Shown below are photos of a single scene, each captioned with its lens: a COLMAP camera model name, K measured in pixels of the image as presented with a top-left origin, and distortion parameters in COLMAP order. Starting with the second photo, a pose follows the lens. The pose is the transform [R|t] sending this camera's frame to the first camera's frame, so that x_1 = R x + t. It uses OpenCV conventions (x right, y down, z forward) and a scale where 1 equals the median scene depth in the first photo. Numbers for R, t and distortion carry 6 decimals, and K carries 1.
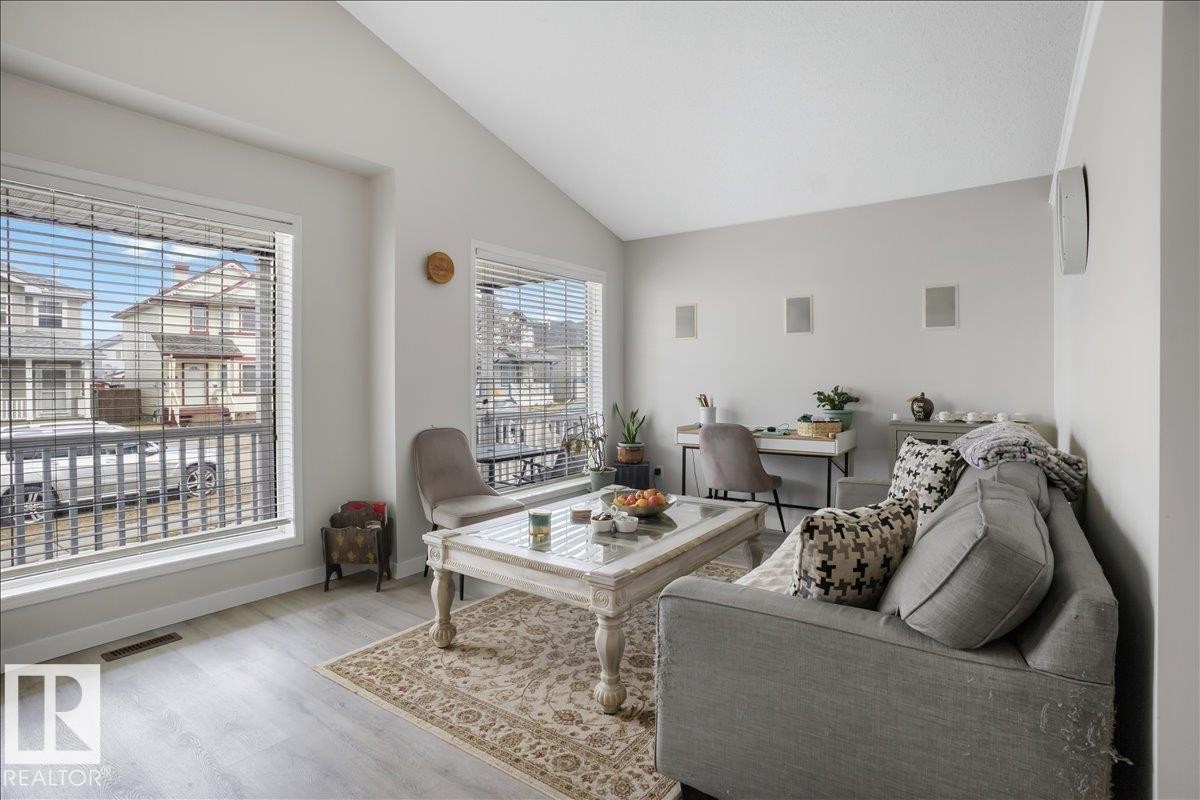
lens RADIAL K [[599.0, 0, 645.5], [0, 599.0, 374.5], [0, 0, 1]] dist [-0.076038, 0.002083]
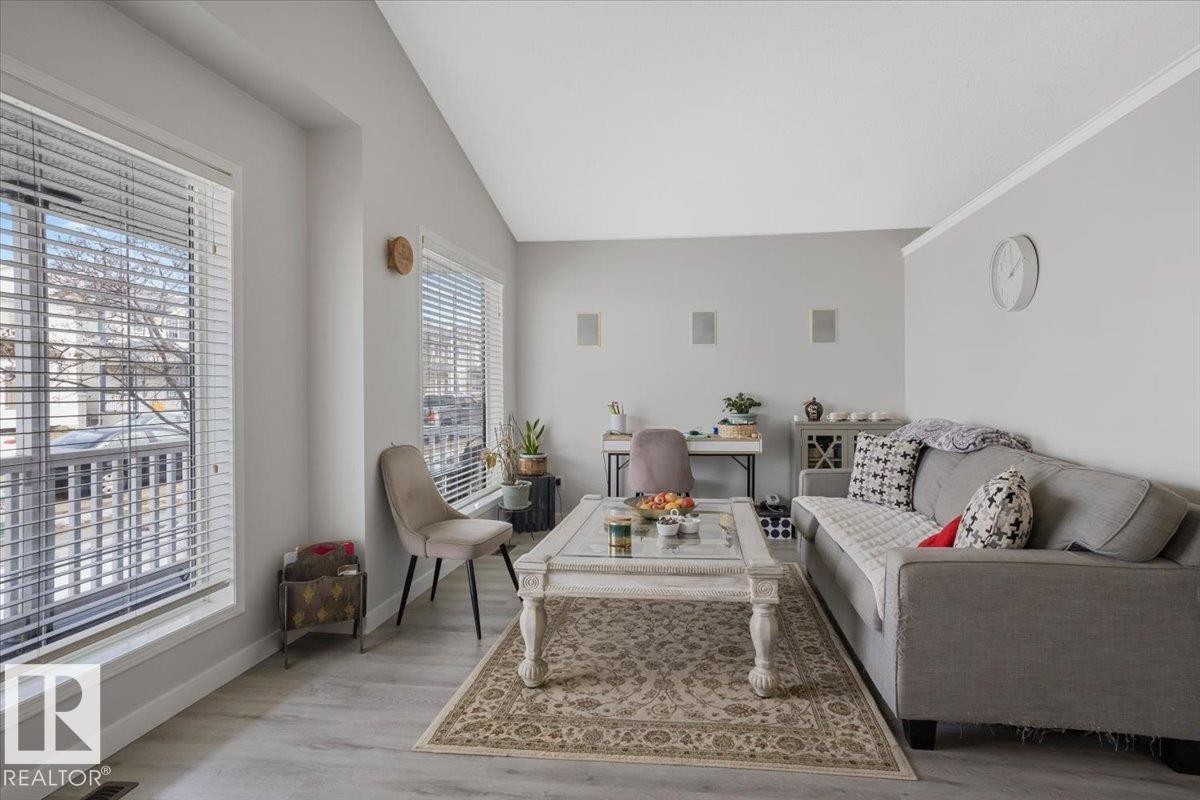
lens RADIAL K [[609.2, 0, 654.9], [0, 609.2, 392.5], [0, 0, 1]] dist [-0.040415, 0.001310]
pose [[0.882026, -0.009637, 0.471102, -0.604568], [0.002629, 0.999876, 0.015532, 0.001879], [-0.471193, -0.012461, 0.881942, 0.100752]]
